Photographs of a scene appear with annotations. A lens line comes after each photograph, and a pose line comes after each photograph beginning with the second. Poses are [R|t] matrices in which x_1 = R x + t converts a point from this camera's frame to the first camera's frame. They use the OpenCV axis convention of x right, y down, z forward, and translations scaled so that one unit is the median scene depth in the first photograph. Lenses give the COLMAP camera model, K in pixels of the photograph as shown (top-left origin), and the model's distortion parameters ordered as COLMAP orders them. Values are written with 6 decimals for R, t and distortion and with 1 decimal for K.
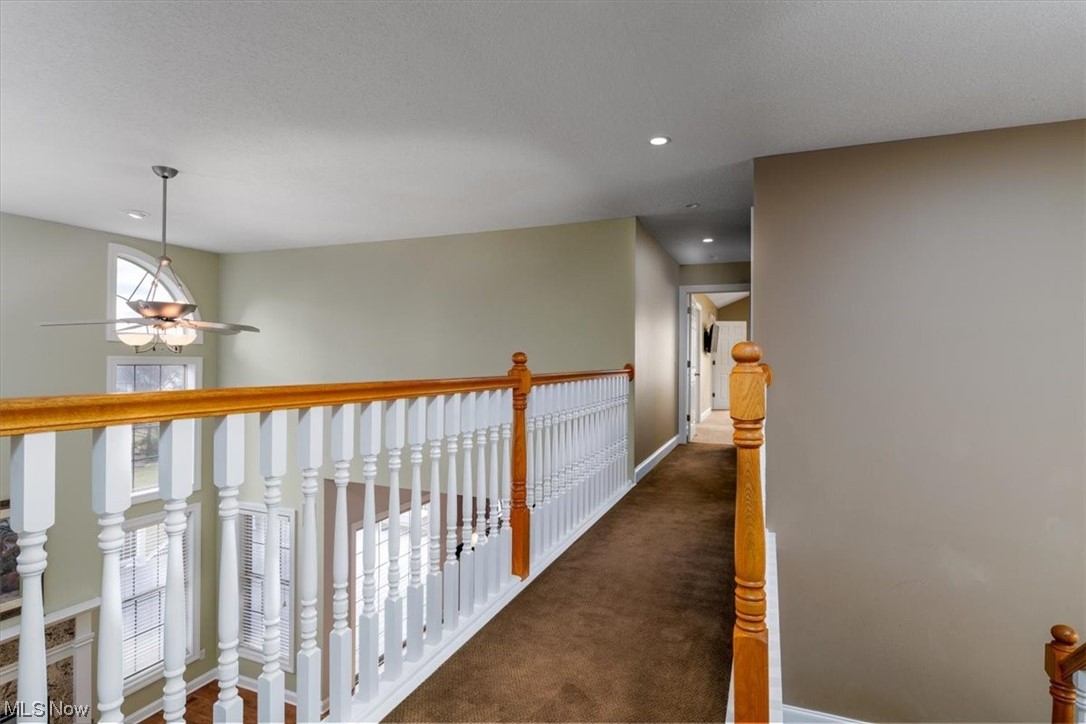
lens RADIAL K [[543.3, 0, 544.0], [0, 543.3, 358.9], [0, 0, 1]] dist [0.000326, 0.000915]
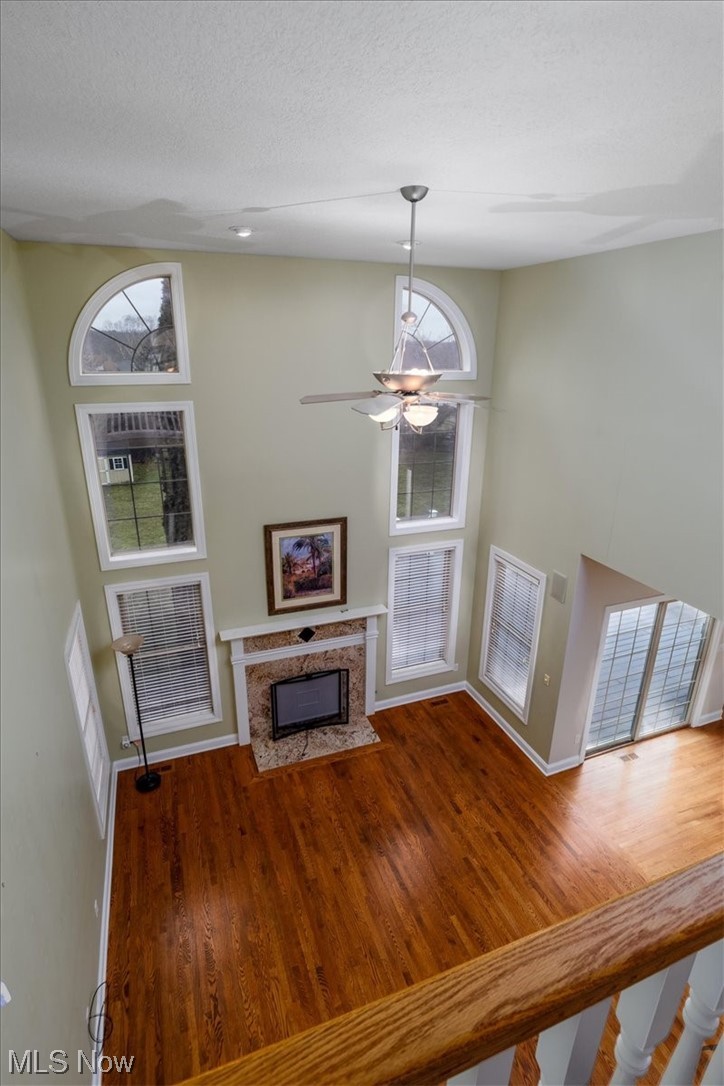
lens RADIAL K [[543.3, 0, 362.5], [0, 543.3, 540.1], [0, 0, 1]] dist [0.000326, 0.000915]
pose [[0.689727, 0.244294, -0.681614, -0.111972], [-0.006223, 0.943330, 0.331797, -0.135736], [0.724043, -0.224607, 0.652160, 0.342004]]
